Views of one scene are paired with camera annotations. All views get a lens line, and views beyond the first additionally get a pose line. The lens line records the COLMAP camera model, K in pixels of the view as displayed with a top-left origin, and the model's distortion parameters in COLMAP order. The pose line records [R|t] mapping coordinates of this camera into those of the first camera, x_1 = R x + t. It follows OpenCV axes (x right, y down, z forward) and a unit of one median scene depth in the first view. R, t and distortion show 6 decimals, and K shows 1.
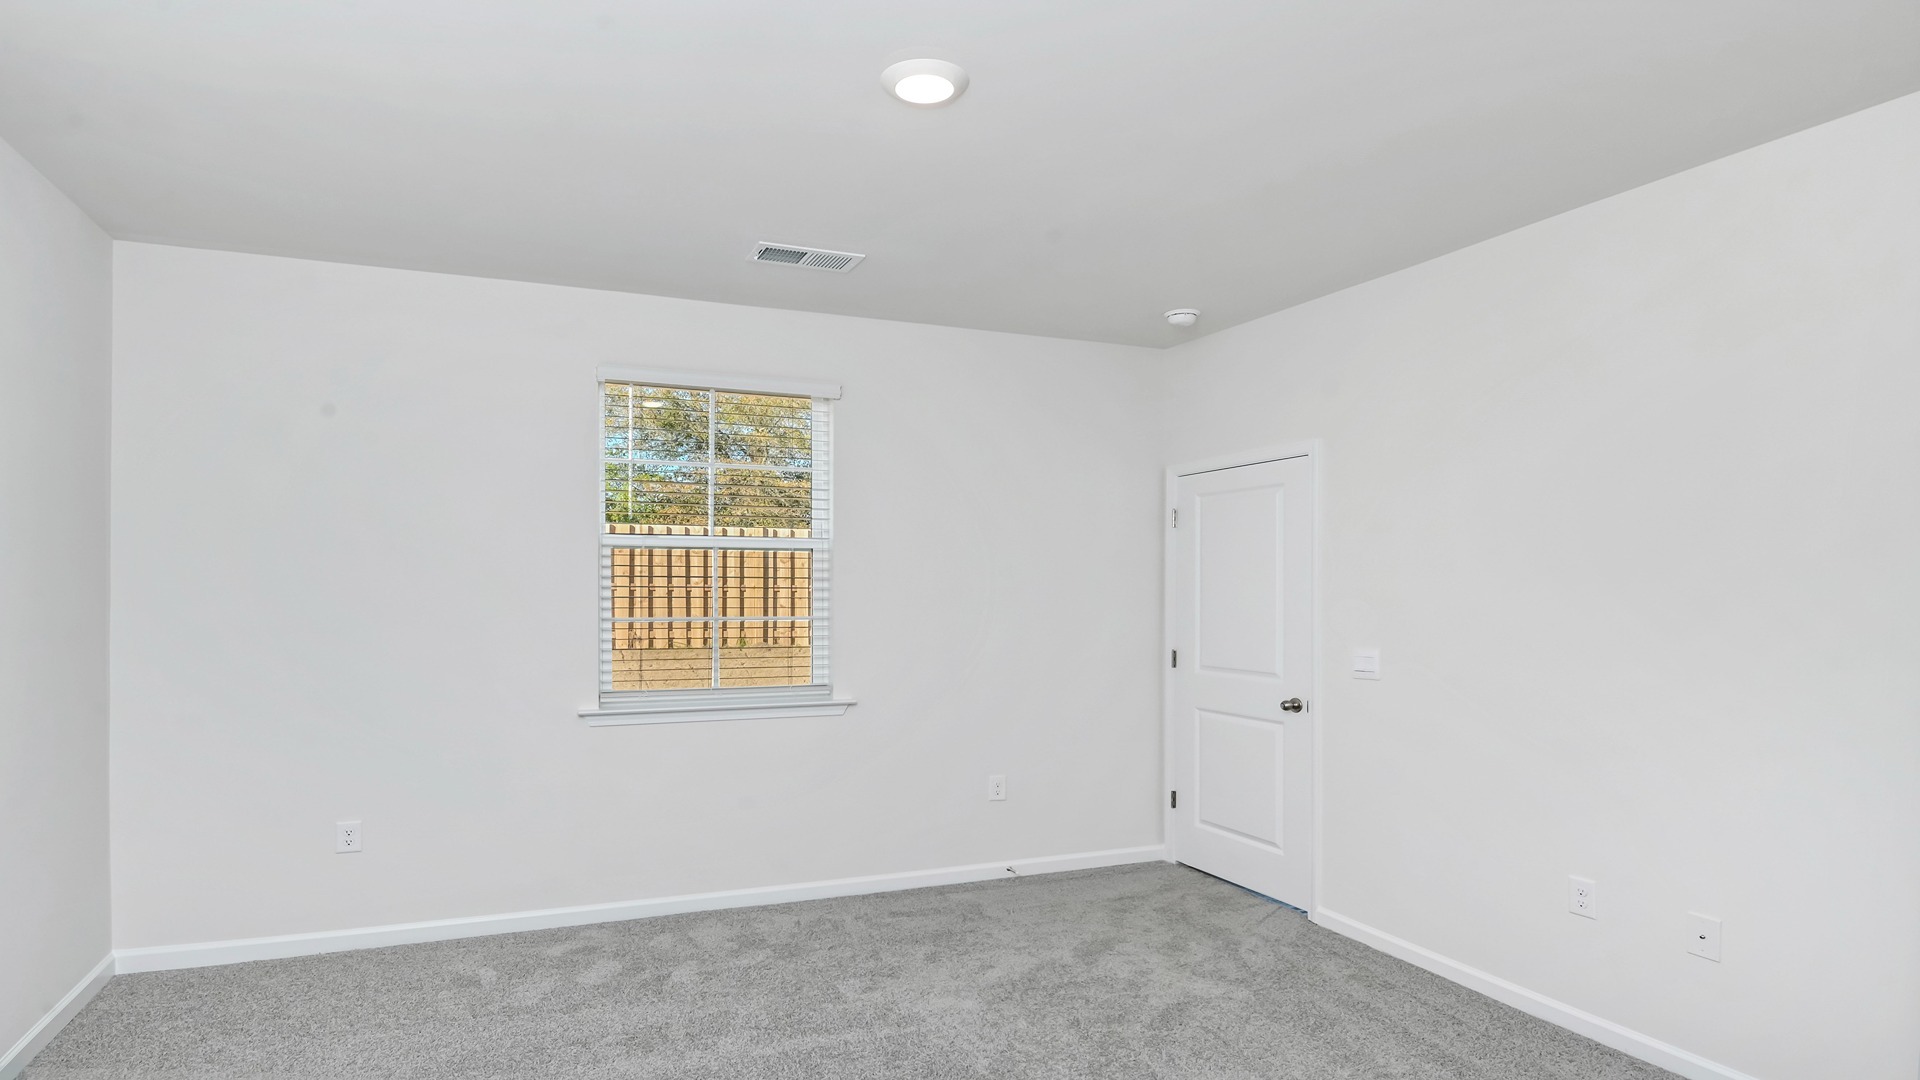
lens RADIAL K [[1051.2, 0, 960.0], [0, 1051.2, 604.7], [0, 0, 1]] dist [-0.000145, -0.000059]
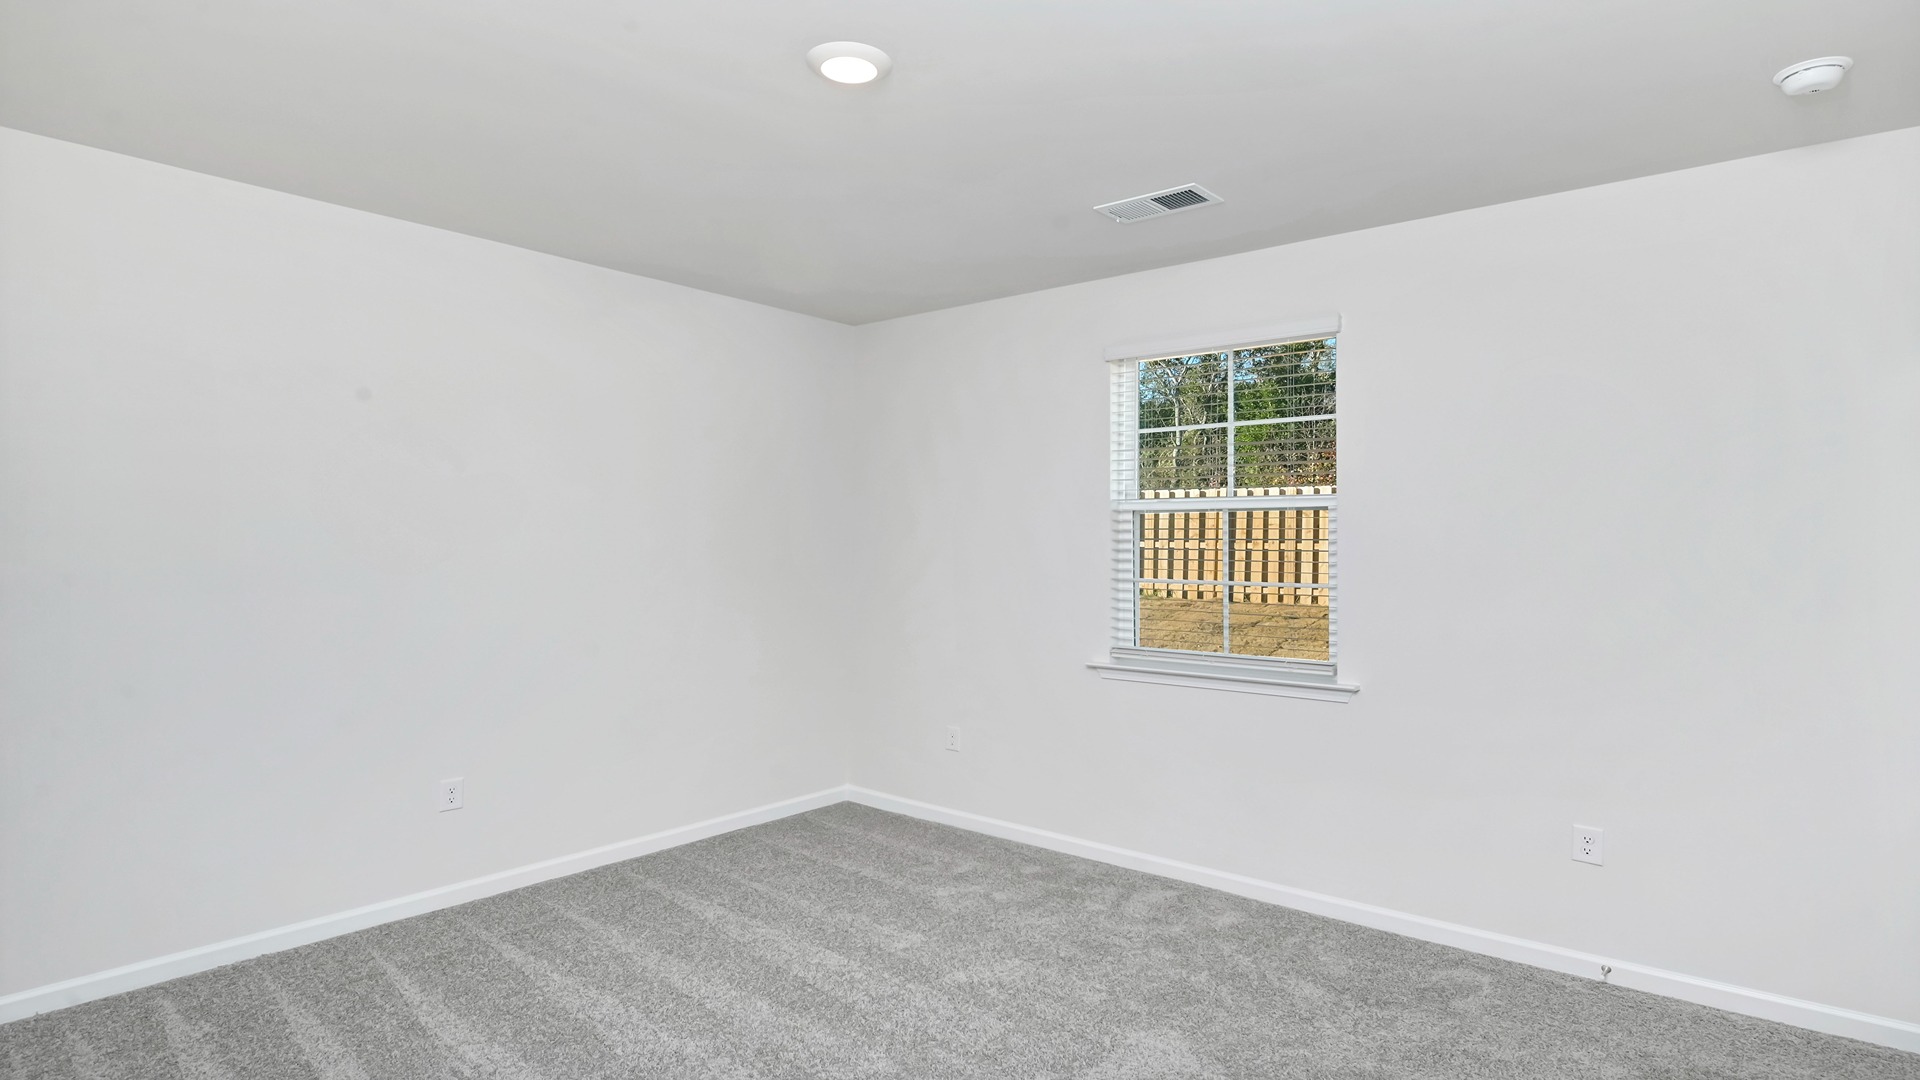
lens RADIAL K [[1043.0, 0, 958.0], [0, 1043.0, 528.0], [0, 0, 1]] dist [0.006160, 0.000274]
pose [[0.453342, -0.015727, -0.891198, 0.700169], [-0.019088, 0.999444, -0.027347, -0.008948], [0.891132, 0.029409, 0.452790, 0.479091]]
